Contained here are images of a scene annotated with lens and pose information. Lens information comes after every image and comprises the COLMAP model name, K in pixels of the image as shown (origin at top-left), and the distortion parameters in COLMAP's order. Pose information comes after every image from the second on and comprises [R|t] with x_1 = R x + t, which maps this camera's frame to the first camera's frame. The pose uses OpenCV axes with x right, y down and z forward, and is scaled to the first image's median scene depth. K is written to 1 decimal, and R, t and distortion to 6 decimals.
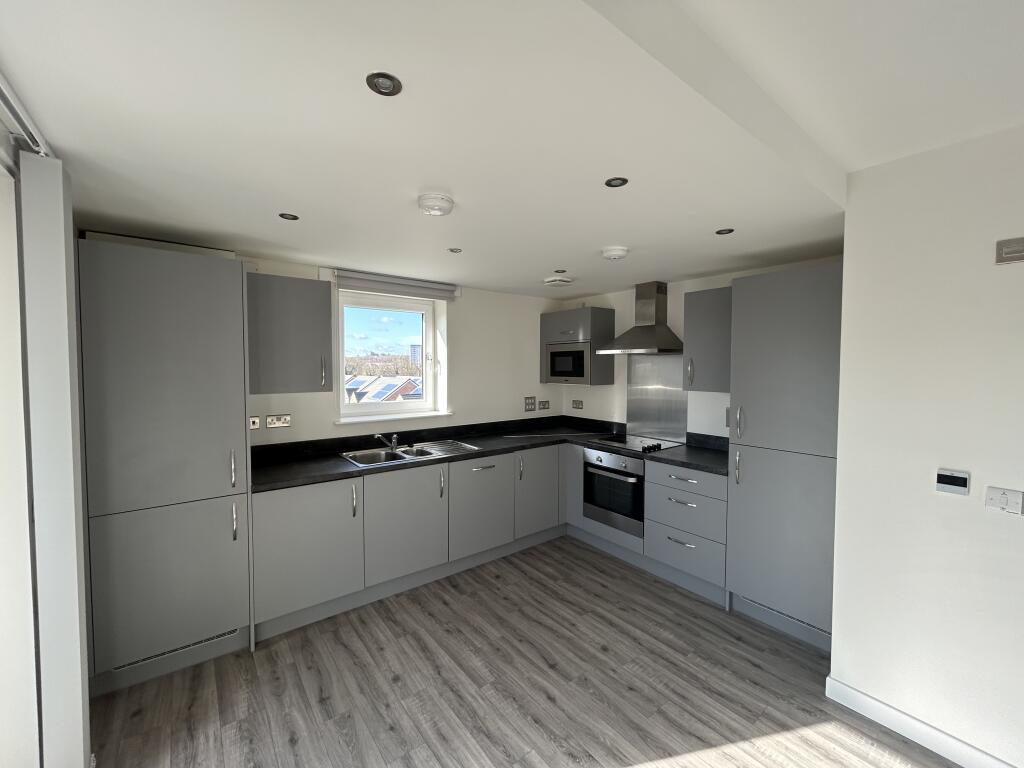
lens RADIAL K [[417.0, 0, 511.4], [0, 417.0, 381.7], [0, 0, 1]] dist [0.002427, 0.000115]
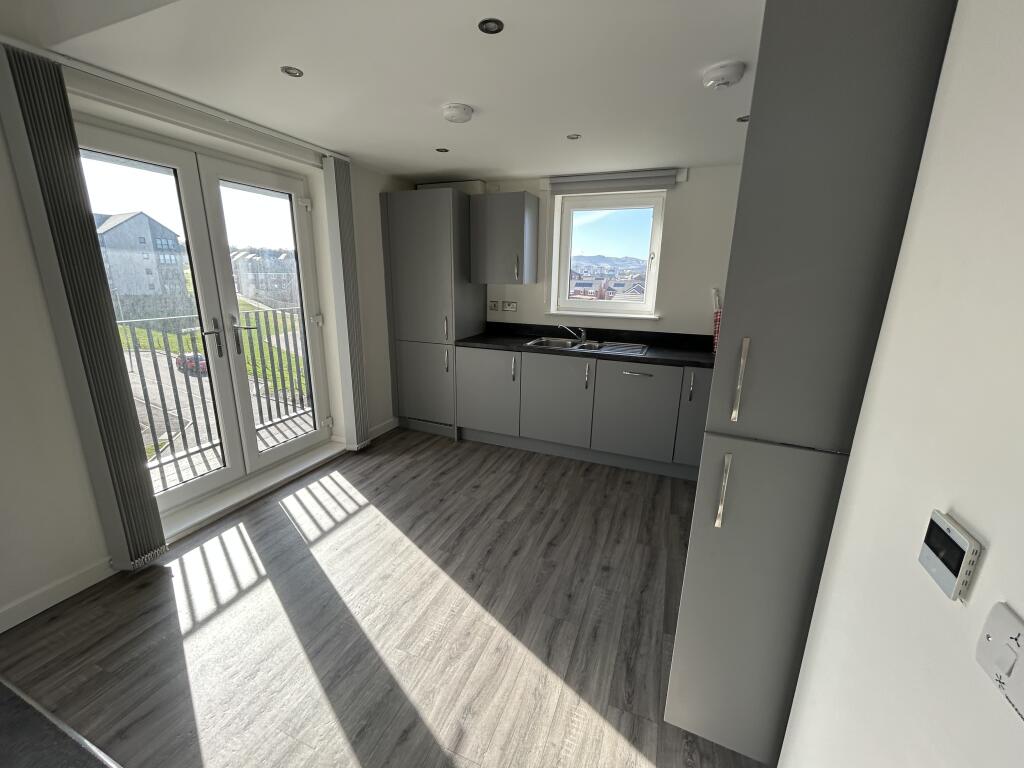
lens RADIAL K [[417.0, 0, 512.8], [0, 417.0, 385.5], [0, 0, 1]] dist [0.002427, 0.000115]
pose [[0.498111, 0.229840, -0.836097, 0.777942], [-0.046588, 0.969932, 0.238875, 0.021739], [0.865861, -0.080034, 0.493842, 0.367919]]
